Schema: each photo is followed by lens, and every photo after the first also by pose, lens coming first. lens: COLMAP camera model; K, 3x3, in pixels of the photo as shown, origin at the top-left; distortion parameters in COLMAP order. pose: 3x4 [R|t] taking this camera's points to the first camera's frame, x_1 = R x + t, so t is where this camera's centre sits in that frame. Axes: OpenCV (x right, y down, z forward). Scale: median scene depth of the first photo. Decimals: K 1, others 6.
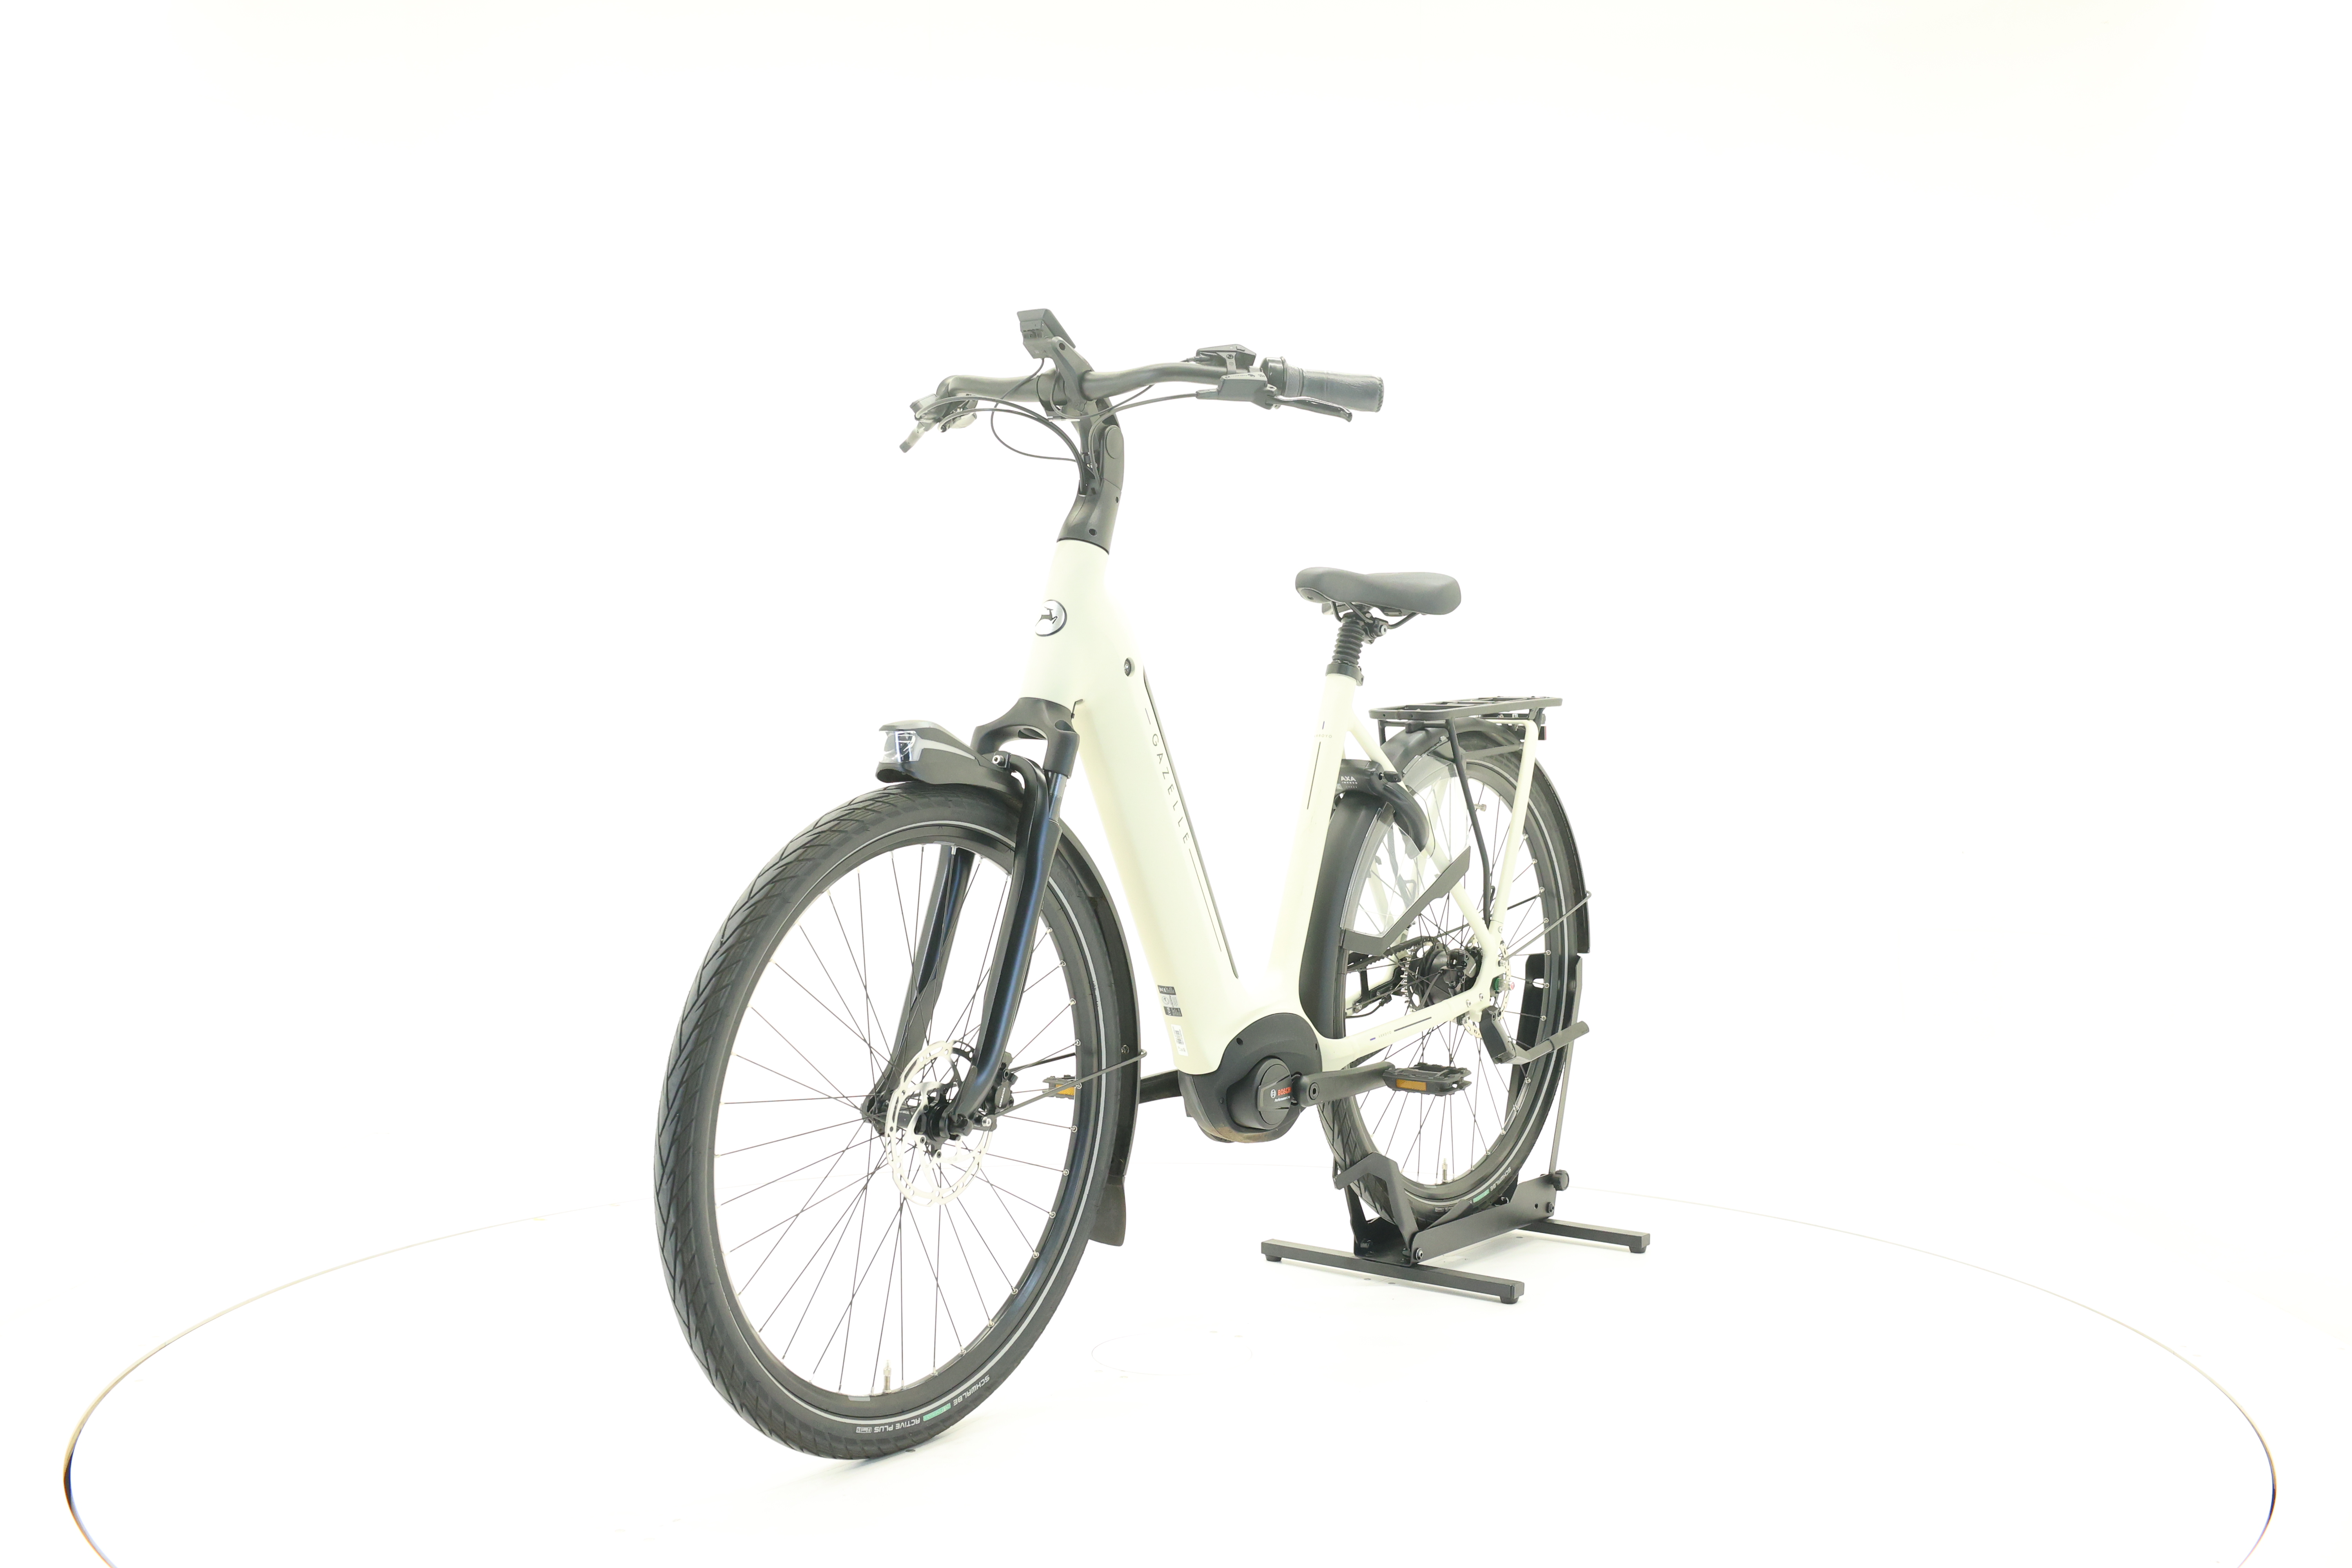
lens RADIAL K [[2384.1, 0, 1176.0], [0, 2384.1, 784.0], [0, 0, 1]] dist [-0.009601, 0.006640]
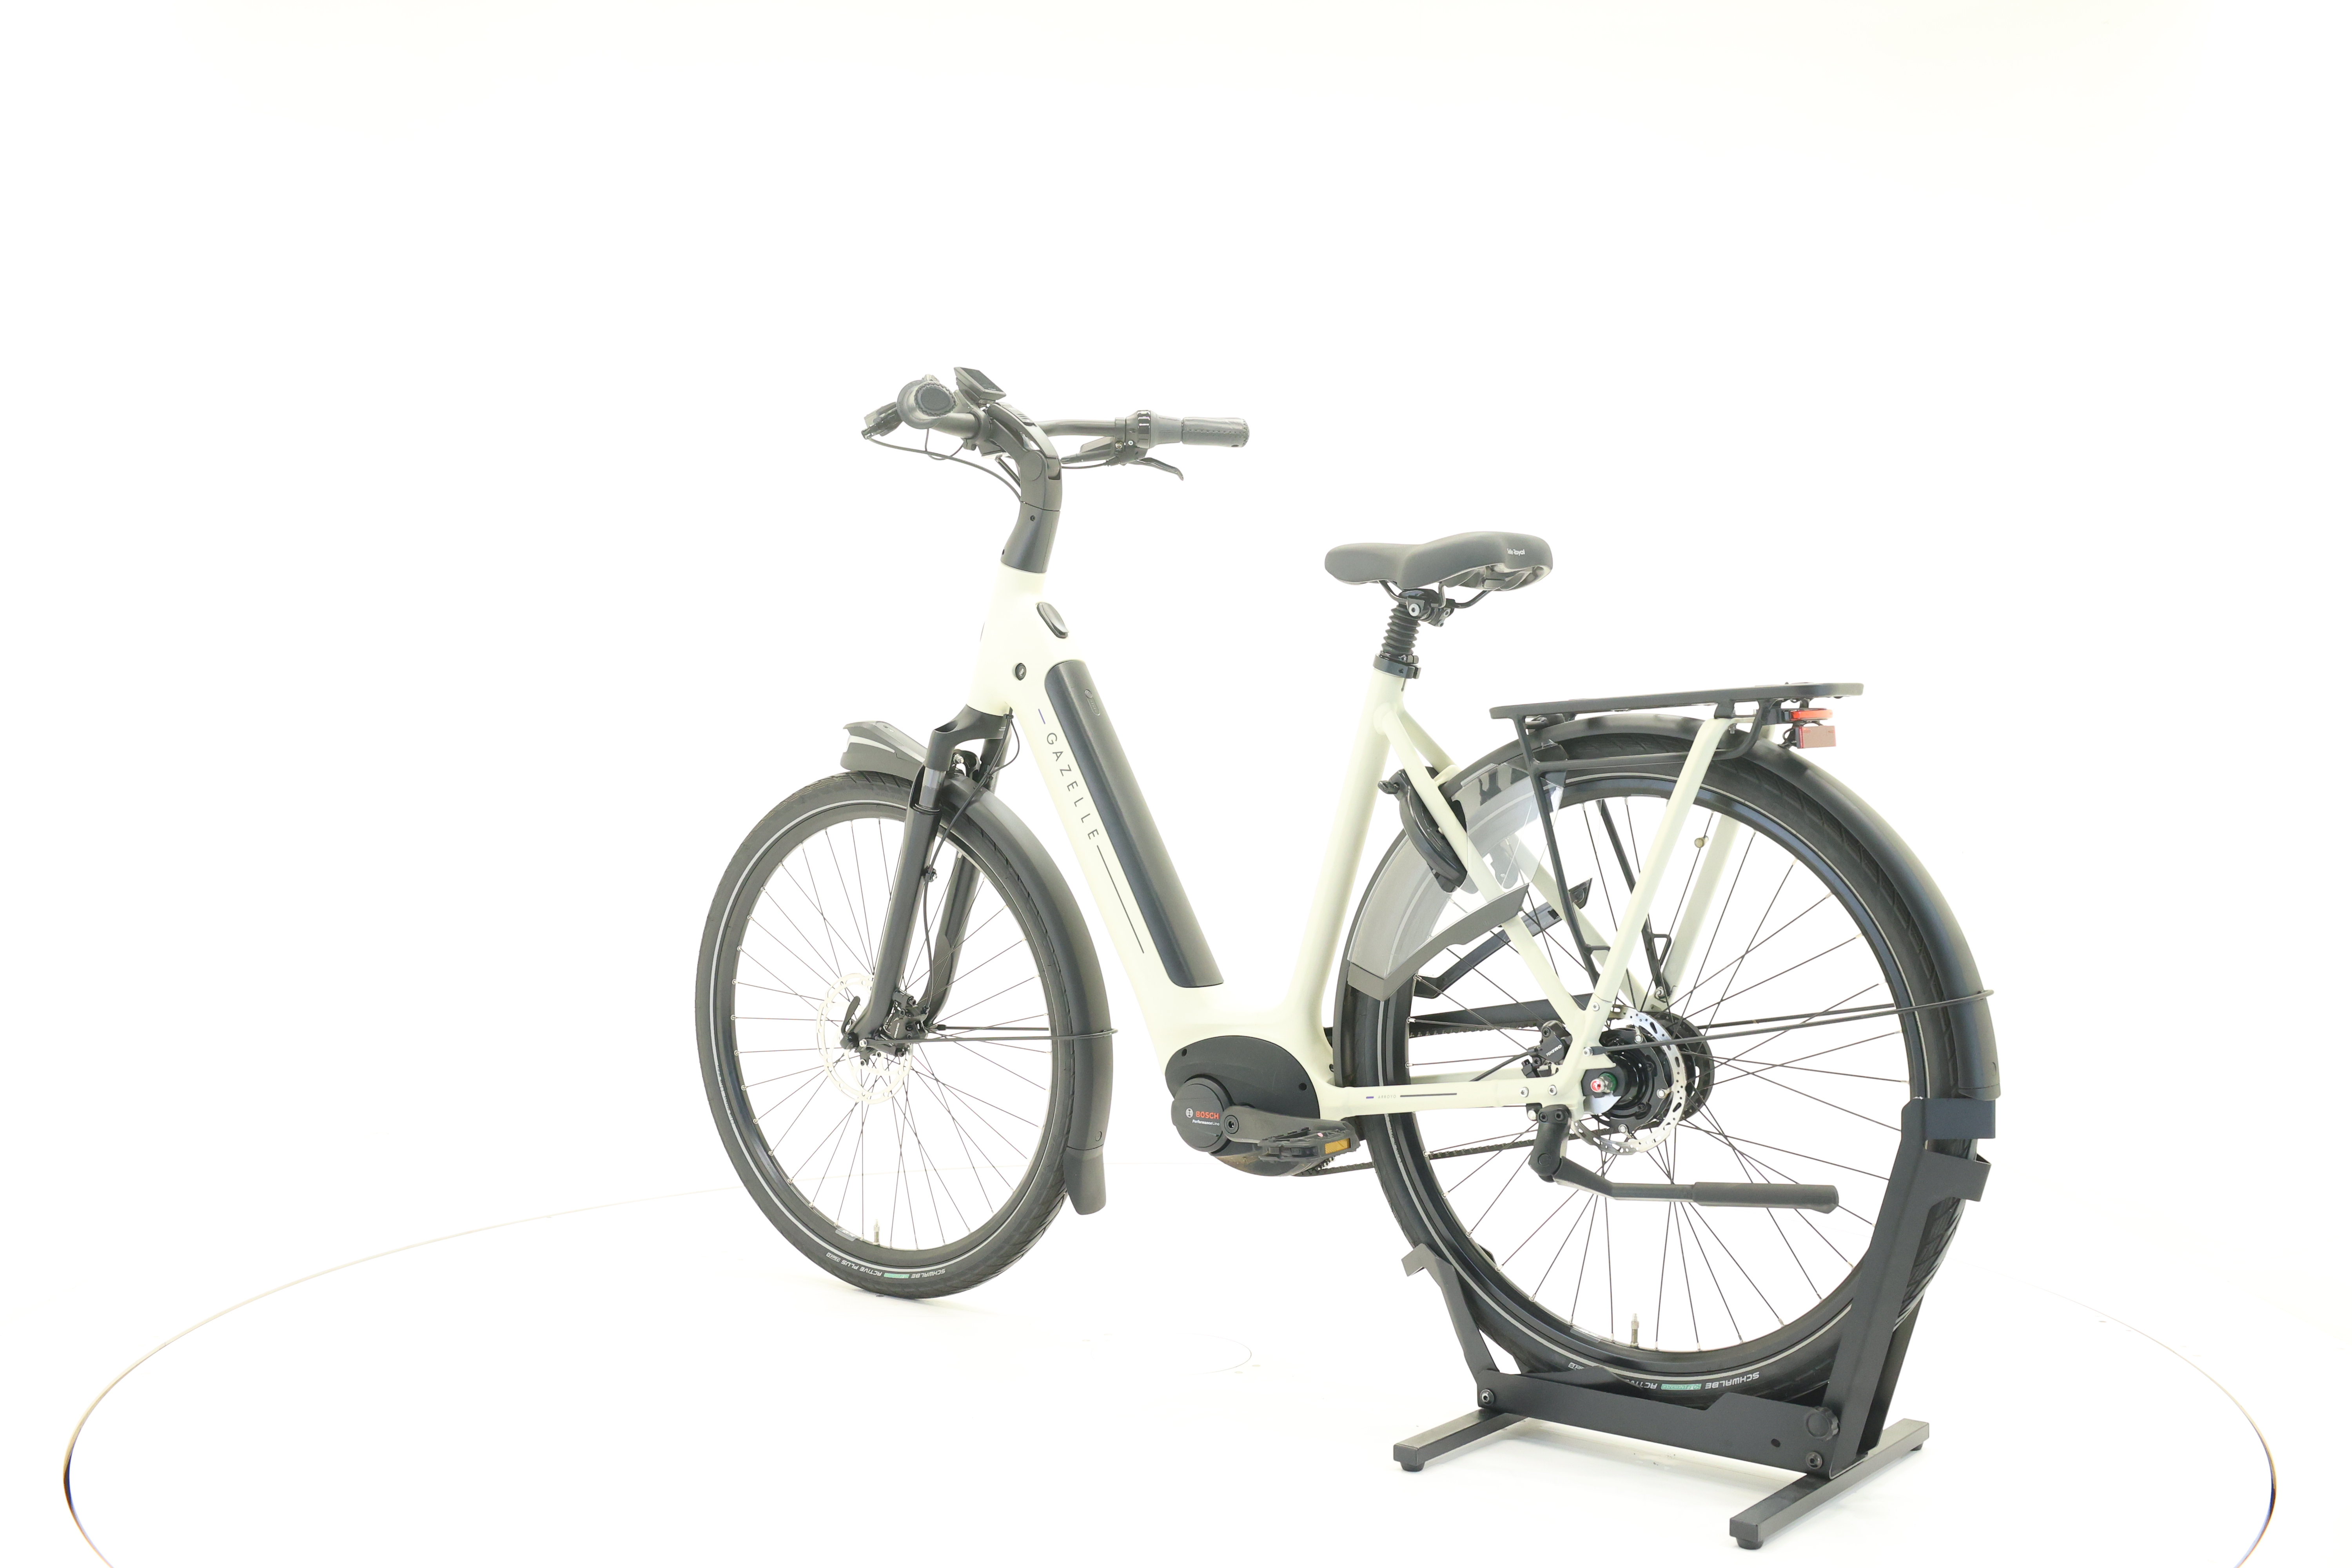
lens RADIAL K [[2384.1, 0, 1176.0], [0, 2384.1, 784.0], [0, 0, 1]] dist [-0.009601, 0.006640]
pose [[-0.022113, 0.021199, -0.999531, 1.047323], [-0.028634, 0.999352, 0.021828, -0.022841], [0.999345, 0.029103, -0.021491, 1.072597]]
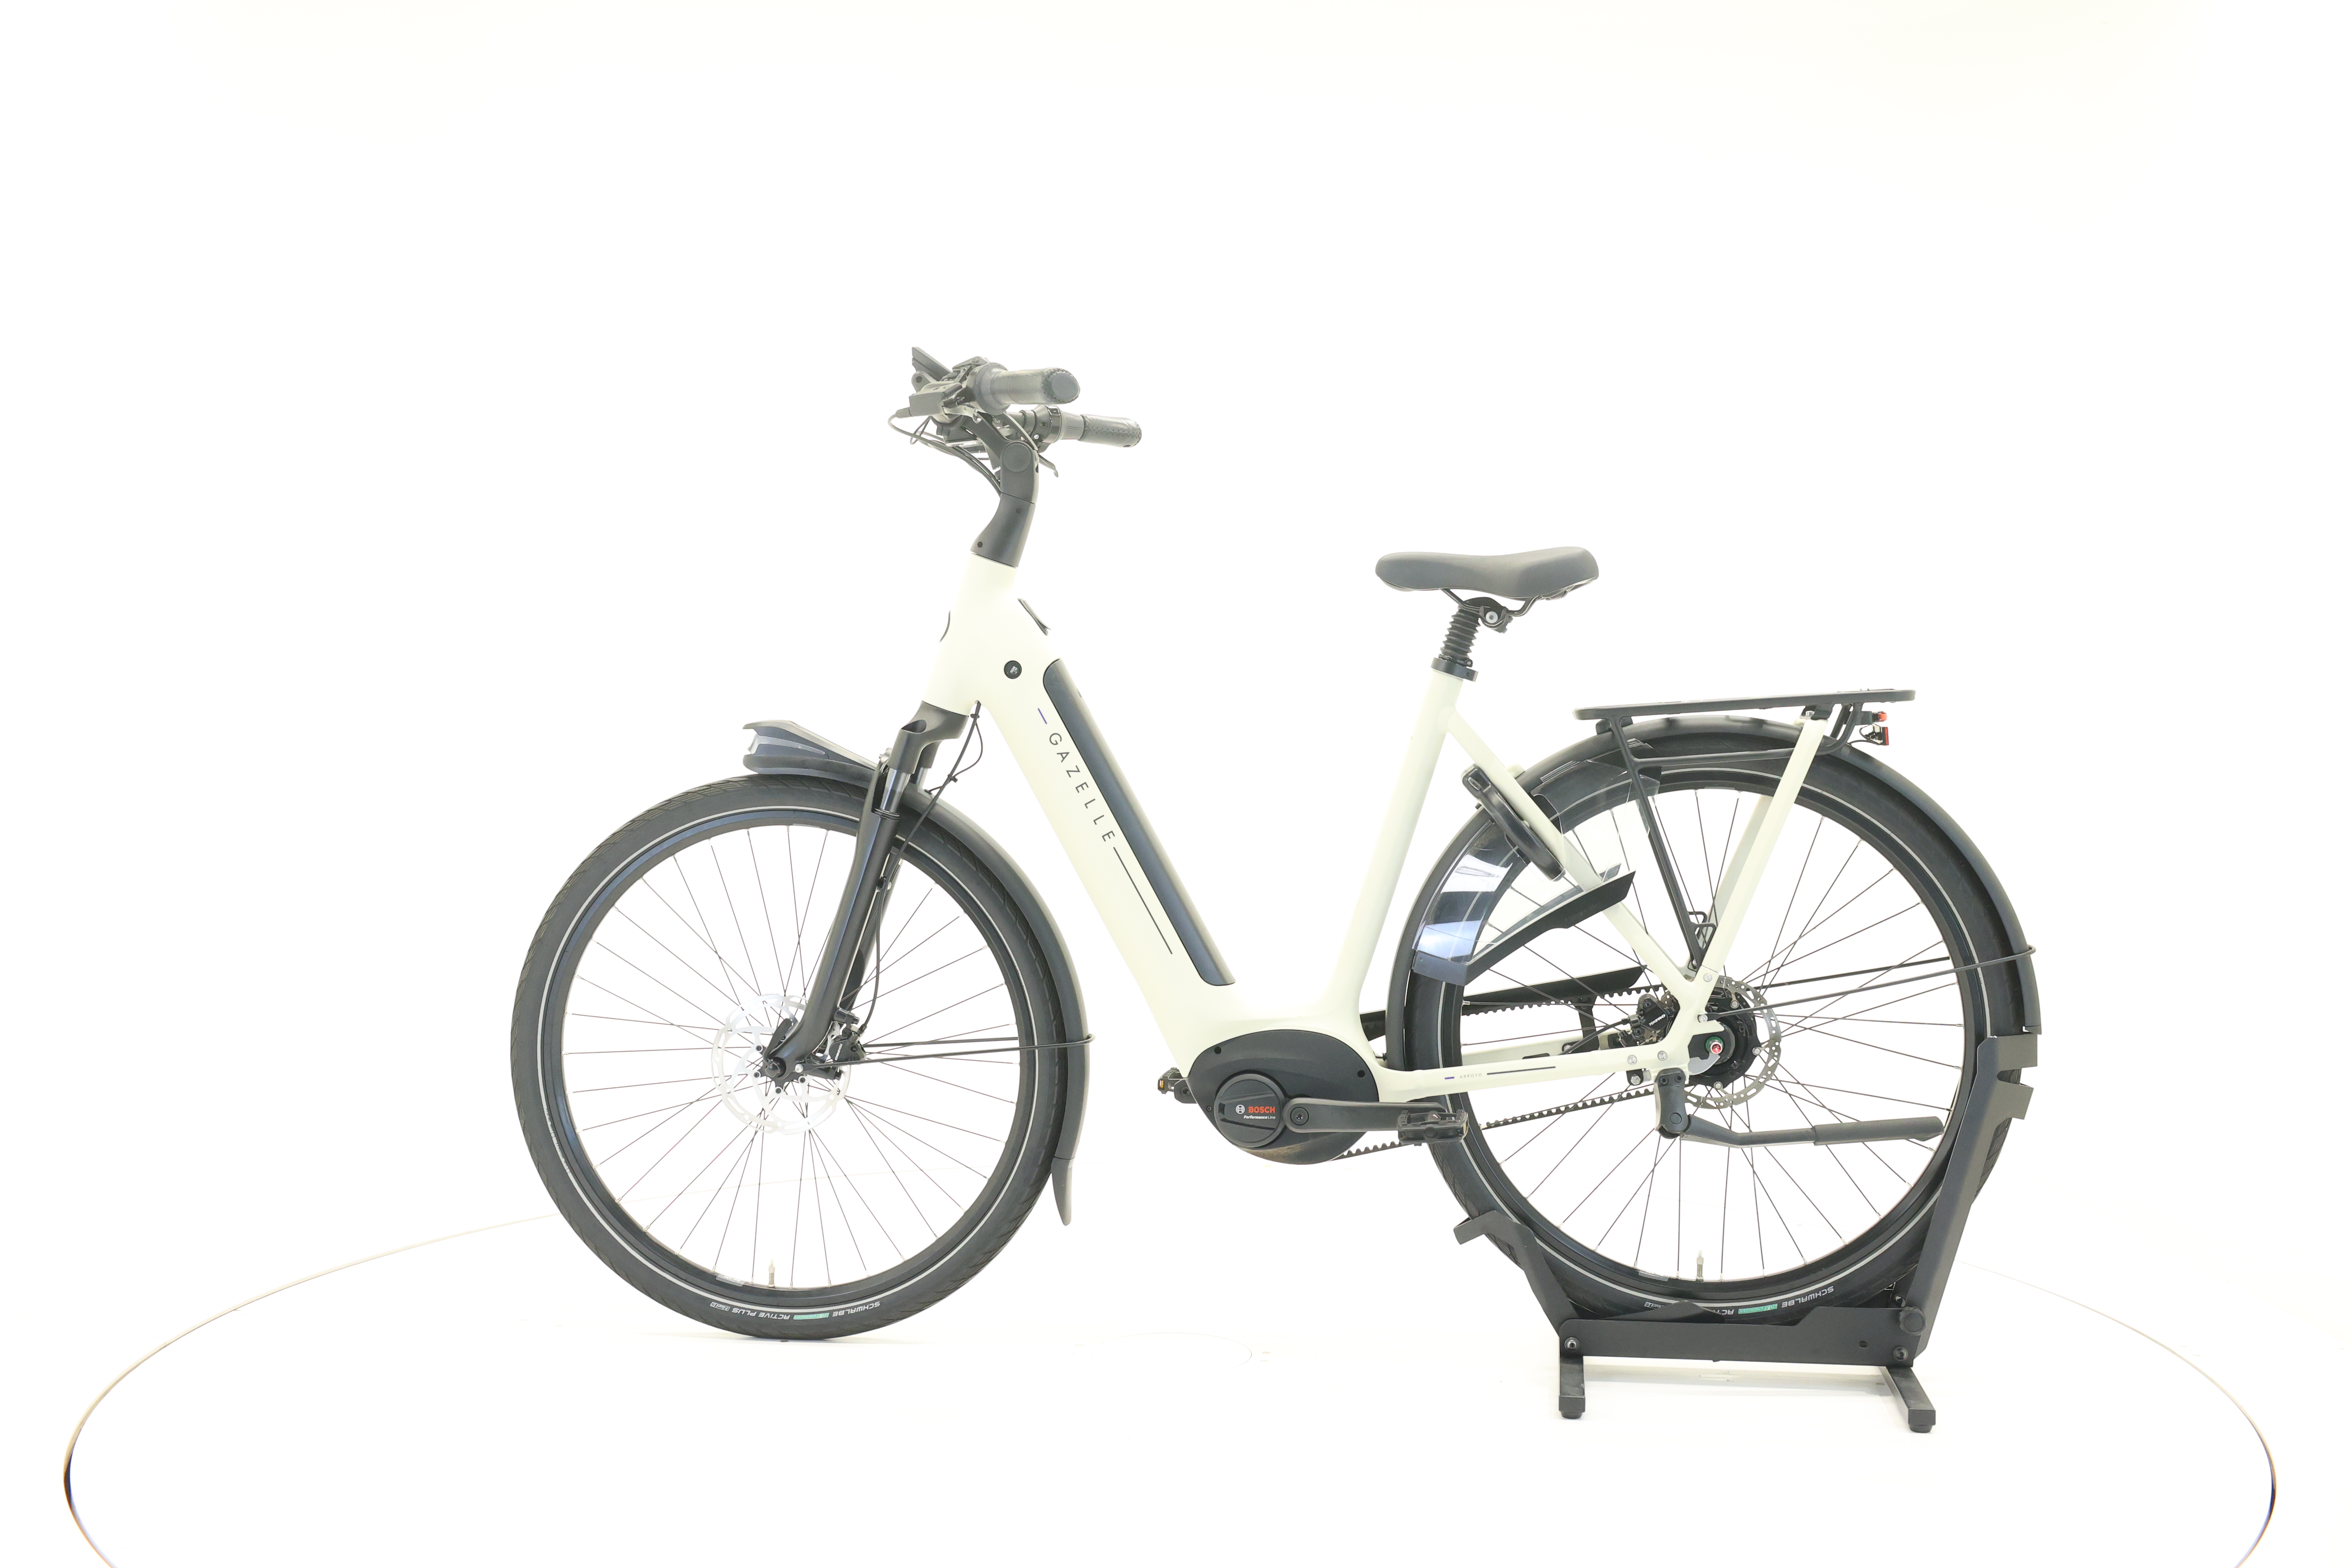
lens RADIAL K [[2384.1, 0, 1176.0], [0, 2384.1, 784.0], [0, 0, 1]] dist [-0.009601, 0.006640]
pose [[0.485830, 0.019288, -0.873841, 0.916480], [-0.023670, 0.999680, 0.008906, -0.009288], [0.873733, 0.016357, 0.486131, 0.539755]]
